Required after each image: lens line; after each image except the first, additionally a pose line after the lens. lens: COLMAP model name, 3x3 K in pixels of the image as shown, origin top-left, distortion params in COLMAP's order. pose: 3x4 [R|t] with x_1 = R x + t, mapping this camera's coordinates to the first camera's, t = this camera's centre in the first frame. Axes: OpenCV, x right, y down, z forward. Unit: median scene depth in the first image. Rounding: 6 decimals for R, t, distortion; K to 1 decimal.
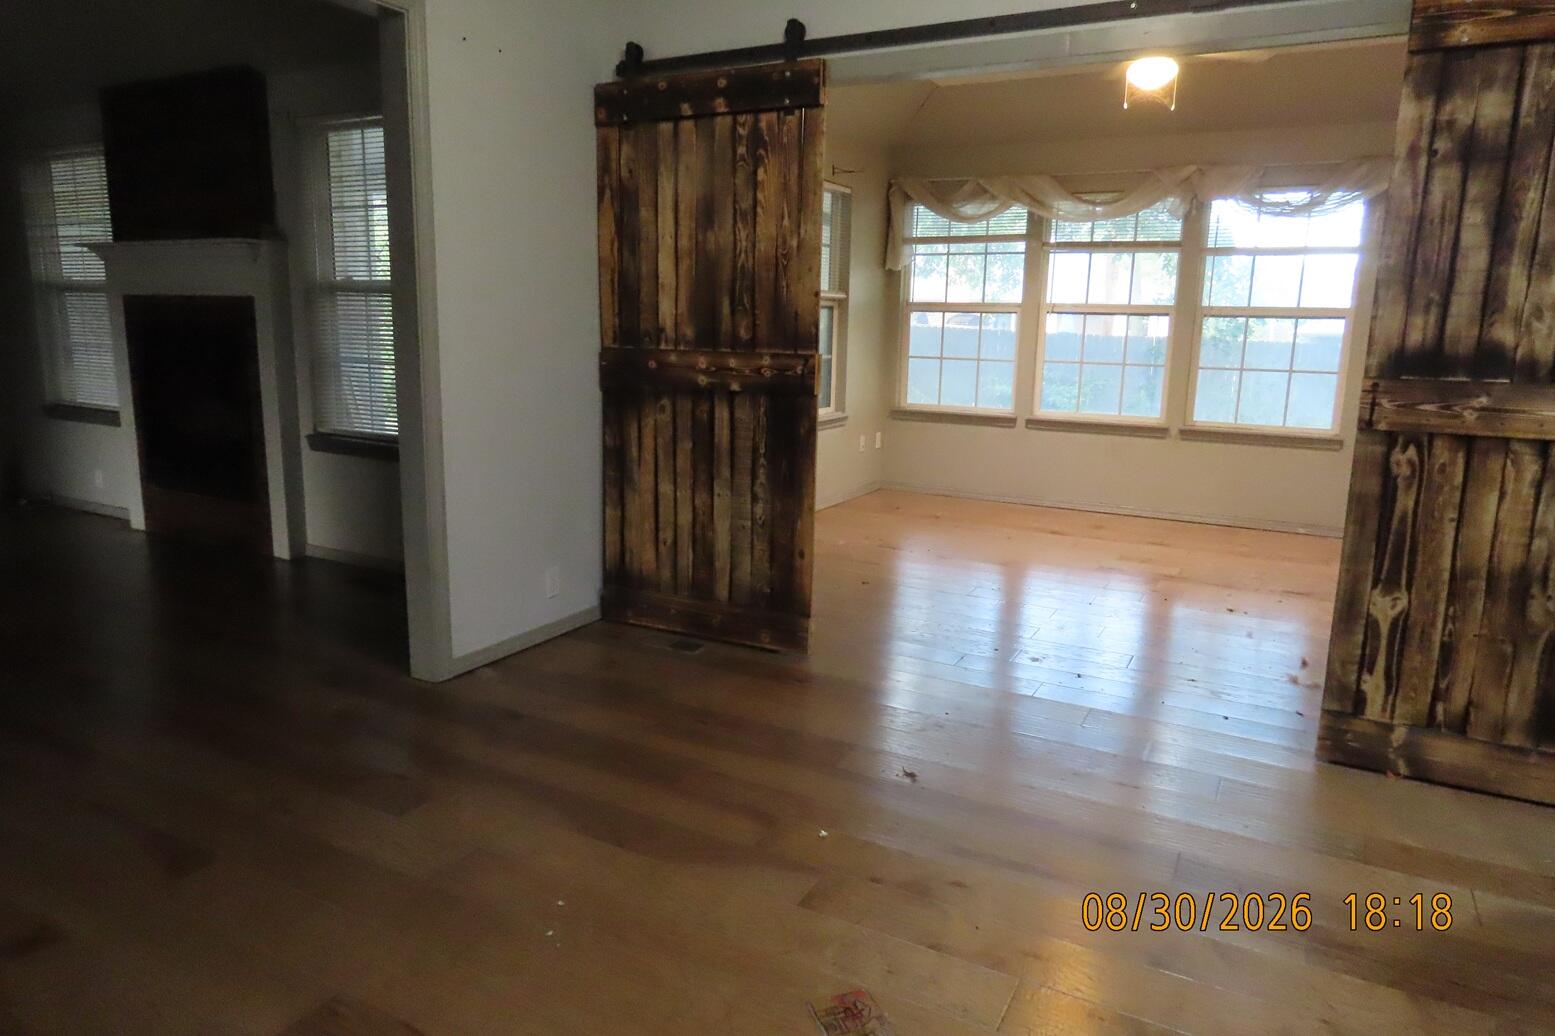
lens RADIAL K [[988.2, 0, 772.0], [0, 988.2, 514.3], [0, 0, 1]] dist [-0.010326, -0.000223]
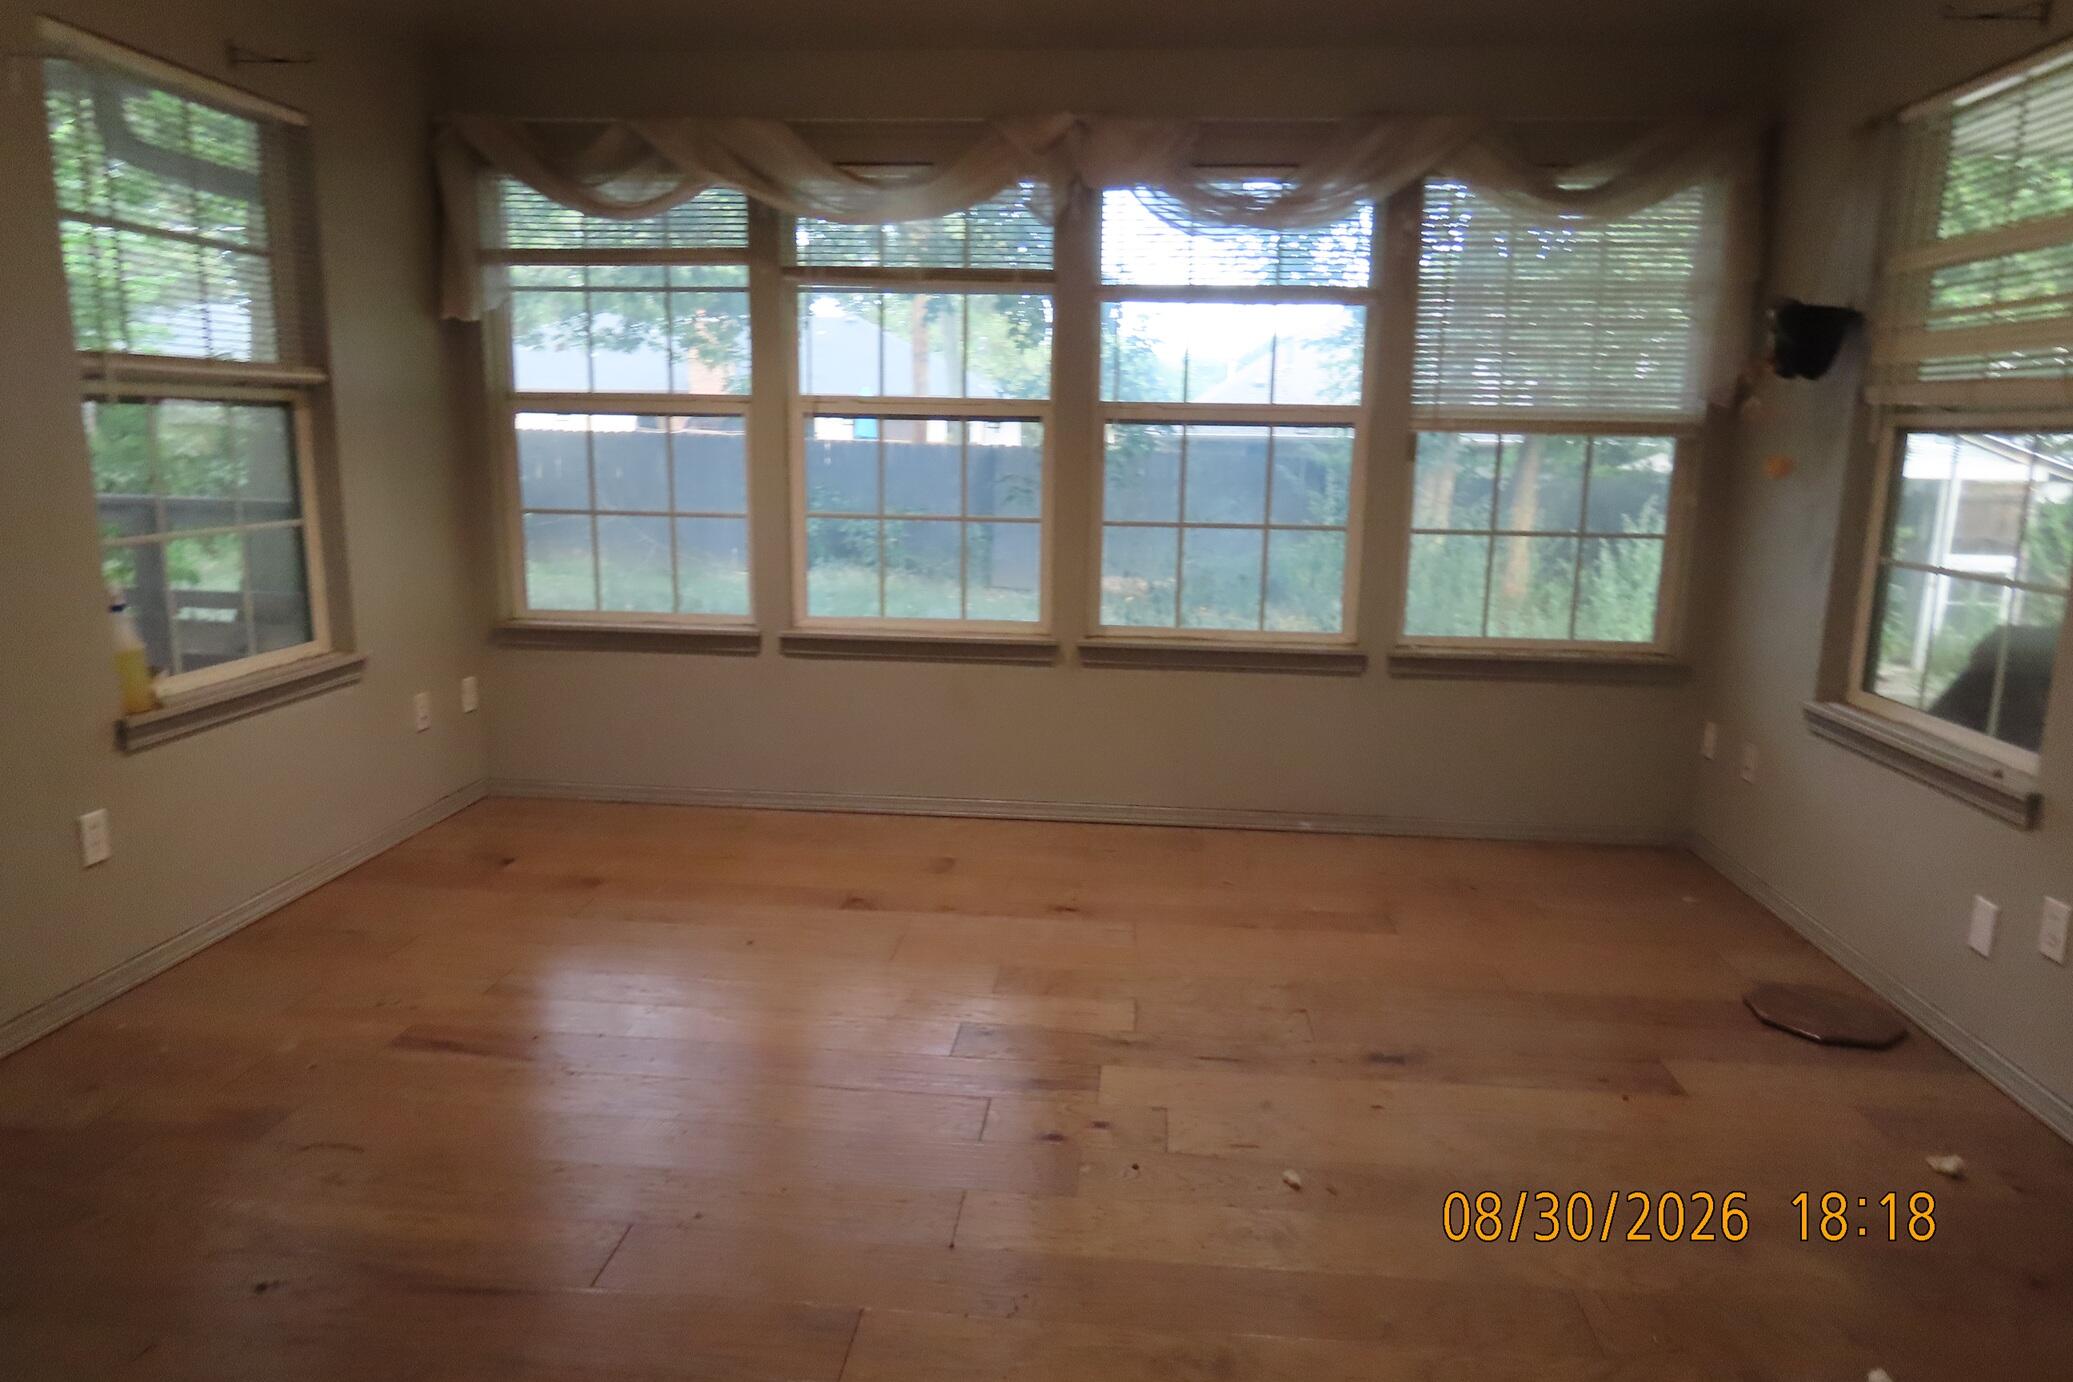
lens RADIAL K [[1317.4, 0, 1037.6], [0, 1317.4, 694.5], [0, 0, 1]] dist [-0.010326, -0.000223]
pose [[0.916033, -0.083720, 0.392269, 0.120875], [0.079919, 0.996461, 0.026041, -0.076817], [-0.393061, 0.007495, 0.919482, 0.369539]]
